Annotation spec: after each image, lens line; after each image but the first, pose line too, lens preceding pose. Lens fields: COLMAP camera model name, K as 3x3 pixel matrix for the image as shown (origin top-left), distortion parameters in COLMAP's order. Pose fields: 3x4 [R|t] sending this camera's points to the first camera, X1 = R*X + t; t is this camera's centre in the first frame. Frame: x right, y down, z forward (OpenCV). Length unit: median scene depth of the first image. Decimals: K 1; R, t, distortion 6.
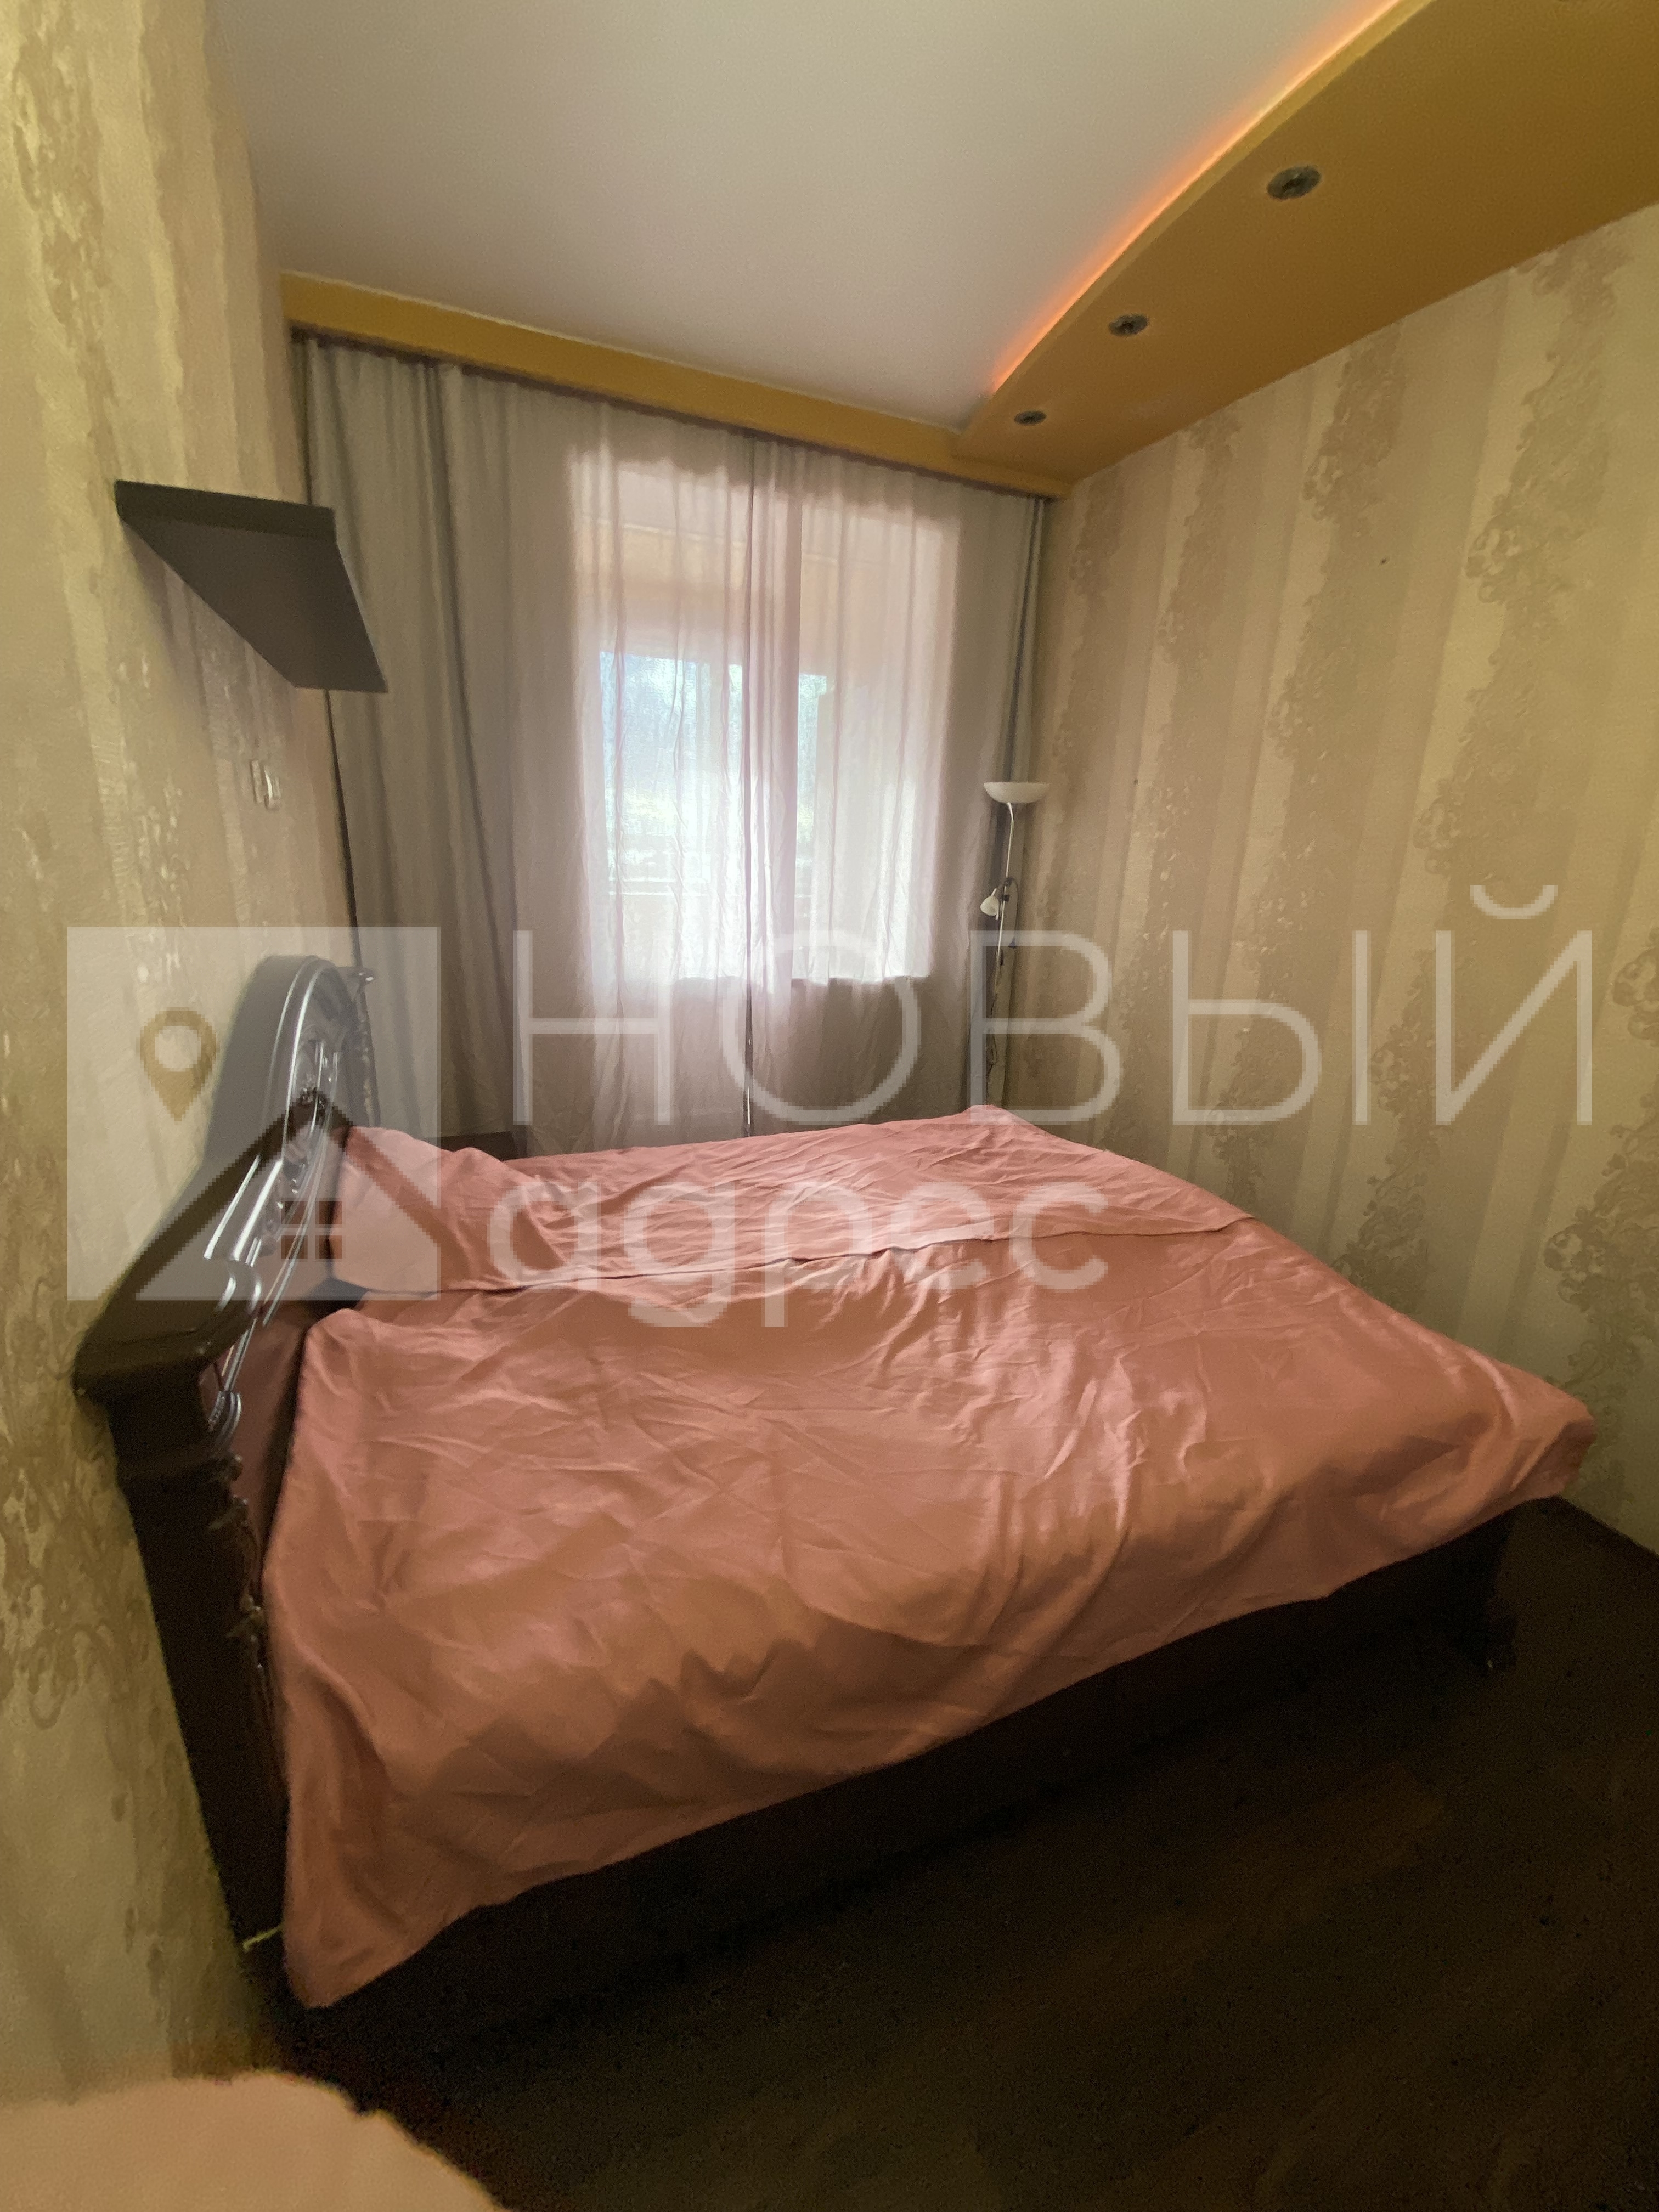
lens RADIAL K [[895.9, 0, 833.6], [0, 895.9, 1100.4], [0, 0, 1]] dist [0.018409, -0.018747]
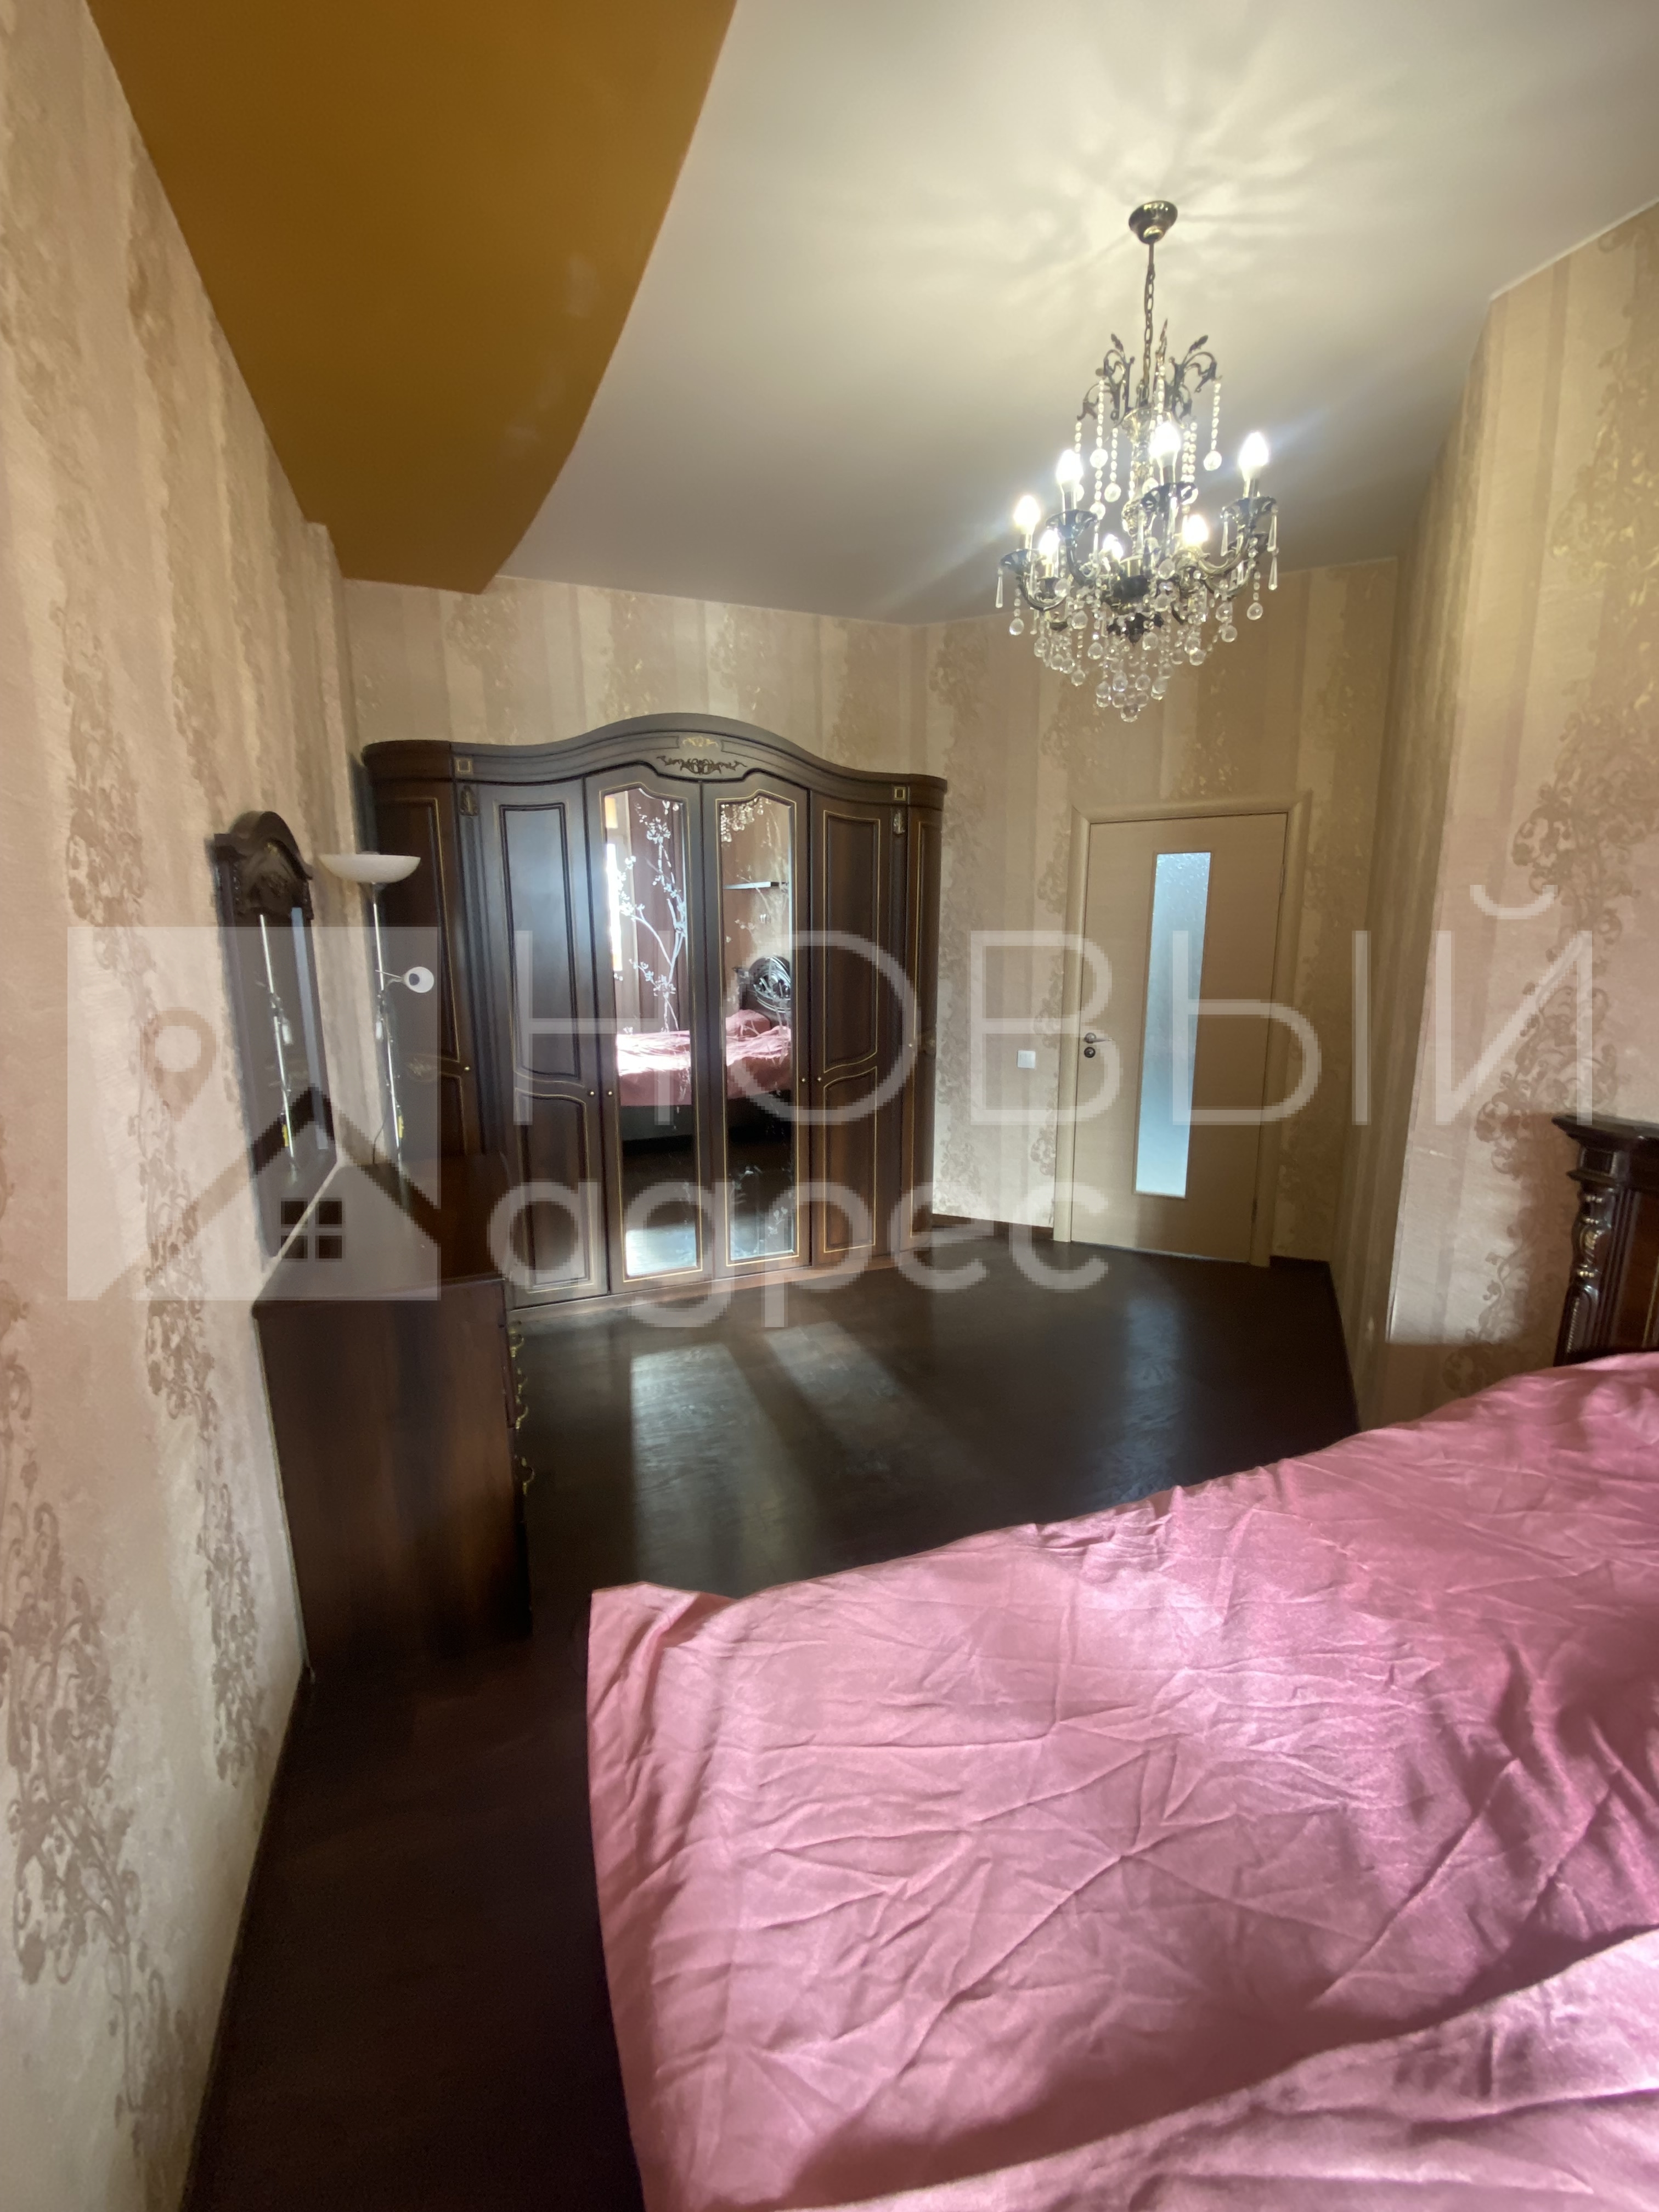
lens RADIAL K [[890.3, 0, 836.7], [0, 890.3, 1096.8], [0, 0, 1]] dist [0.056381, -0.027728]
pose [[-0.997577, -0.042899, 0.054763, 0.437903], [-0.013255, 0.890013, 0.455742, -0.327831], [-0.068291, 0.453913, -0.888425, 1.126433]]
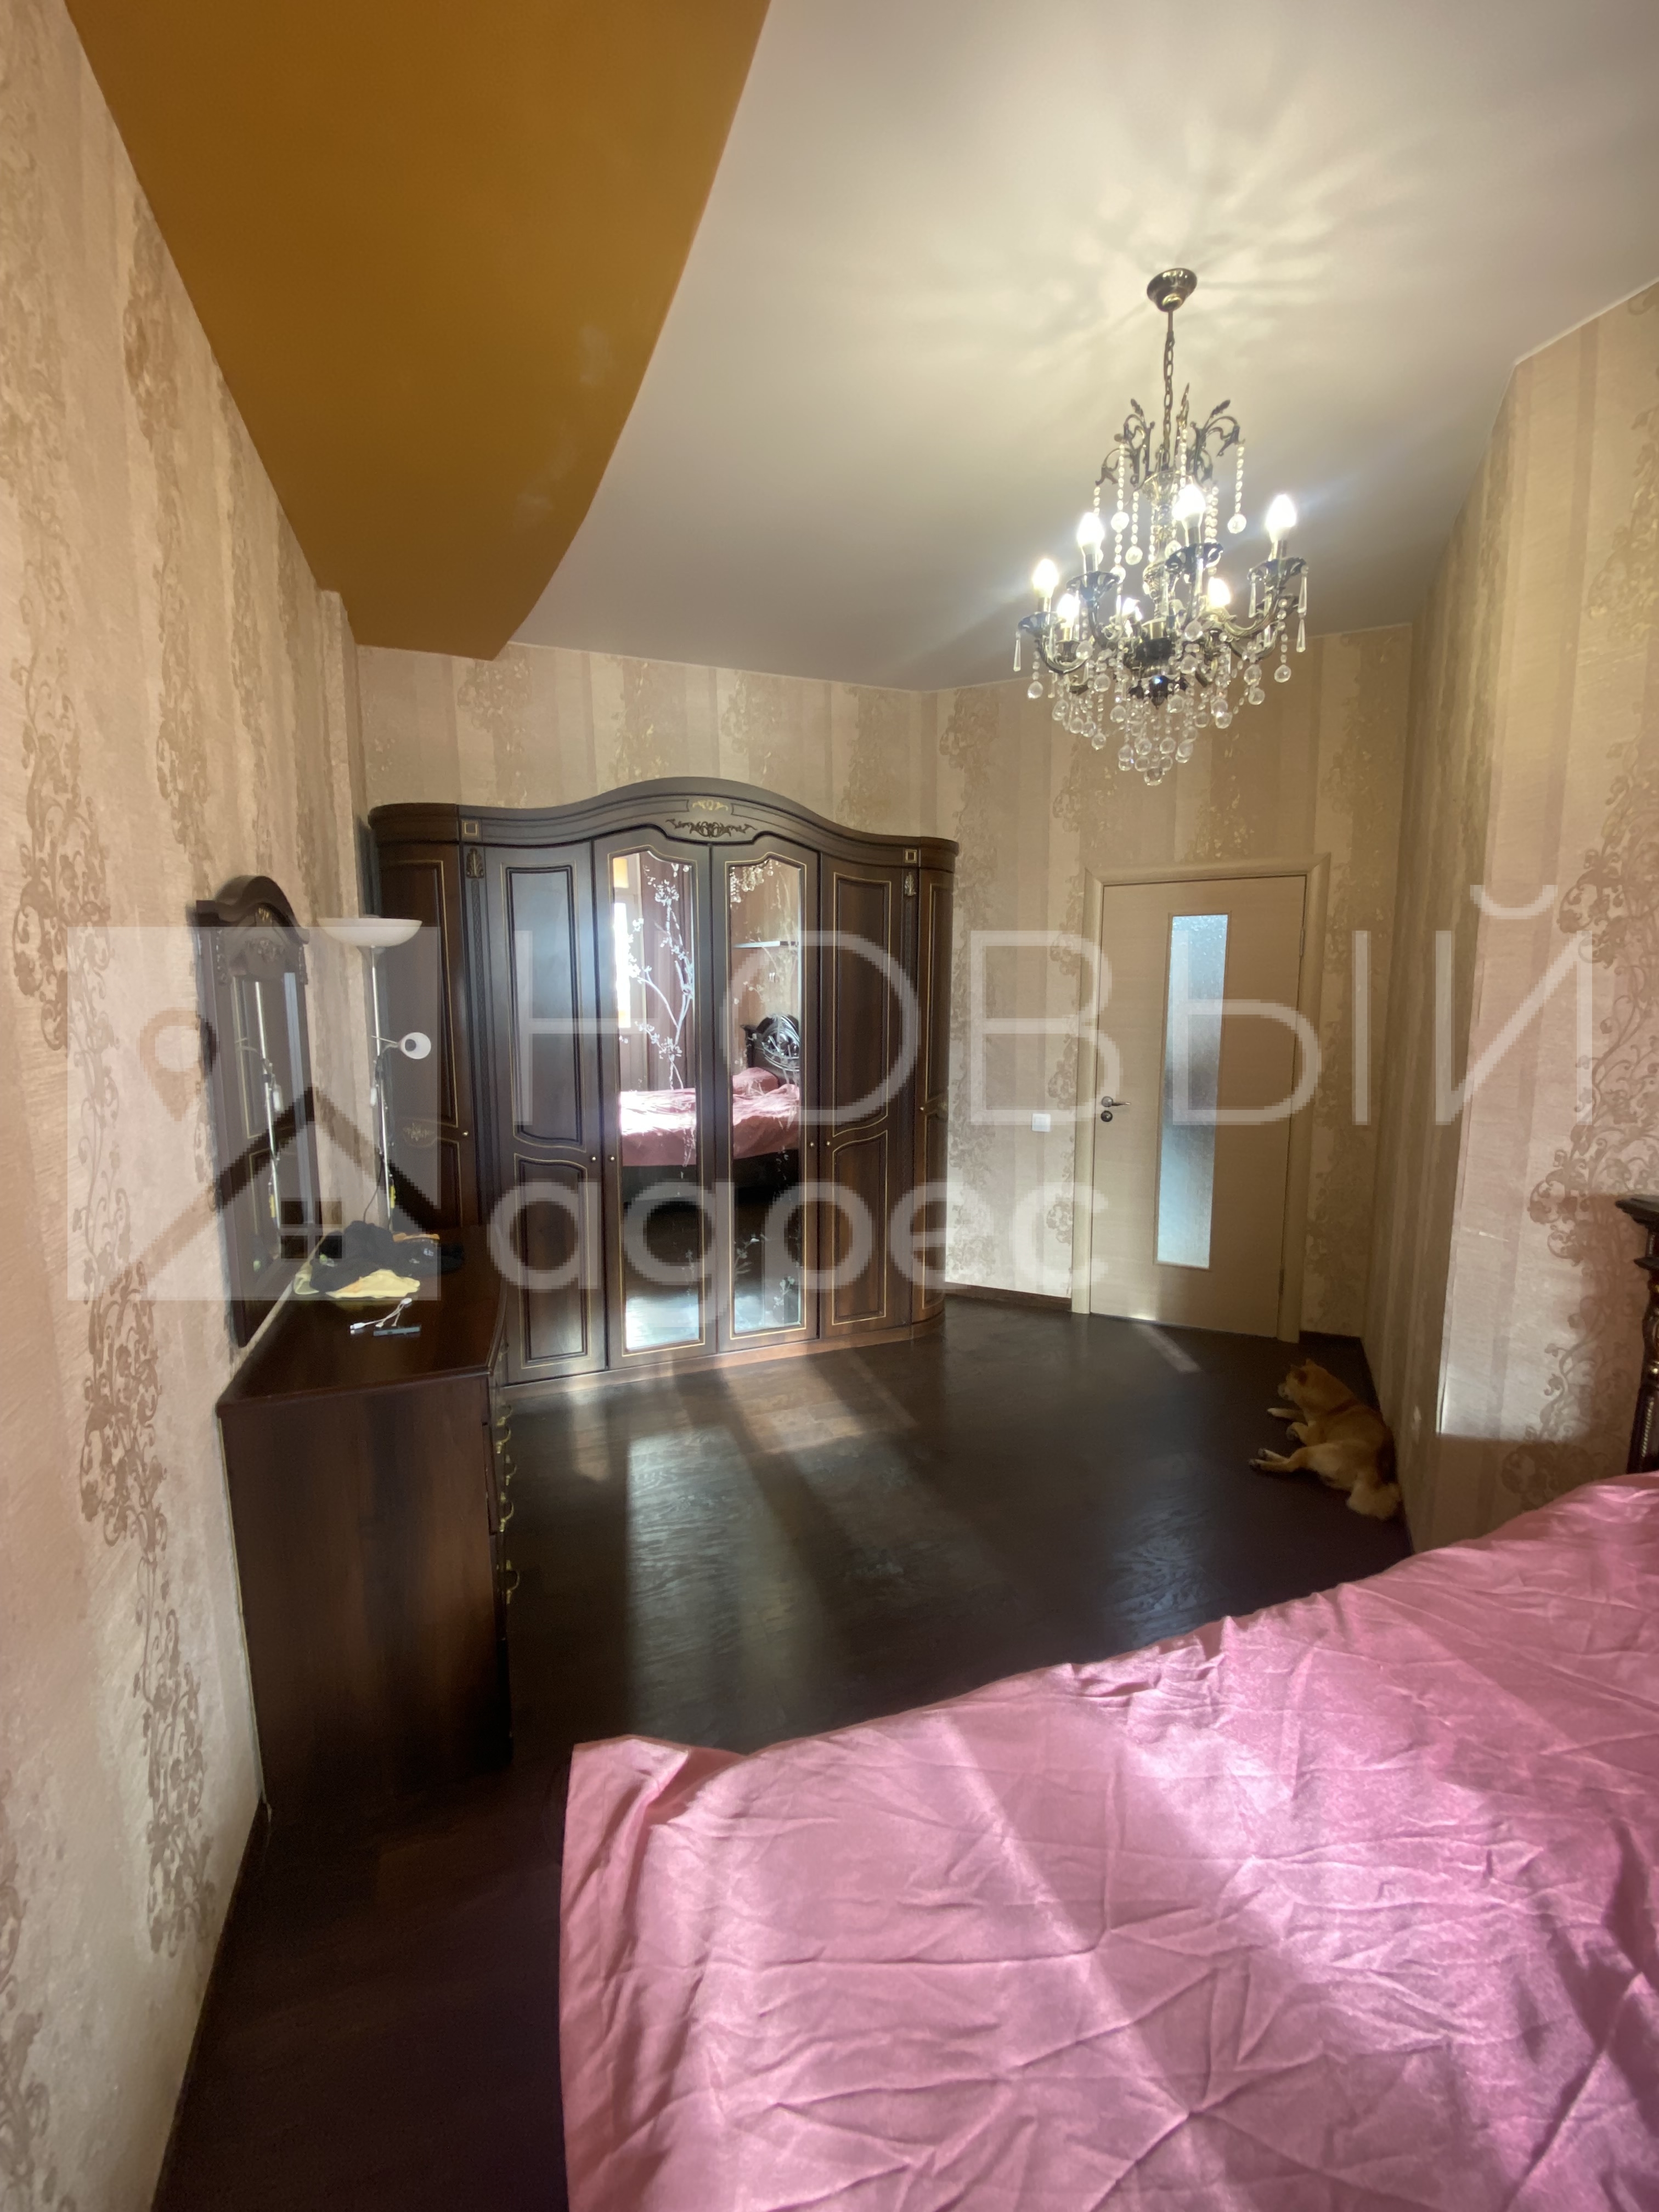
lens RADIAL K [[887.0, 0, 835.9], [0, 887.0, 1102.5], [0, 0, 1]] dist [0.065064, -0.030808]
pose [[-0.996860, -0.043796, 0.065964, 0.445770], [-0.013149, 0.913099, 0.407527, -0.324835], [-0.078079, 0.405380, -0.910808, 1.073199]]
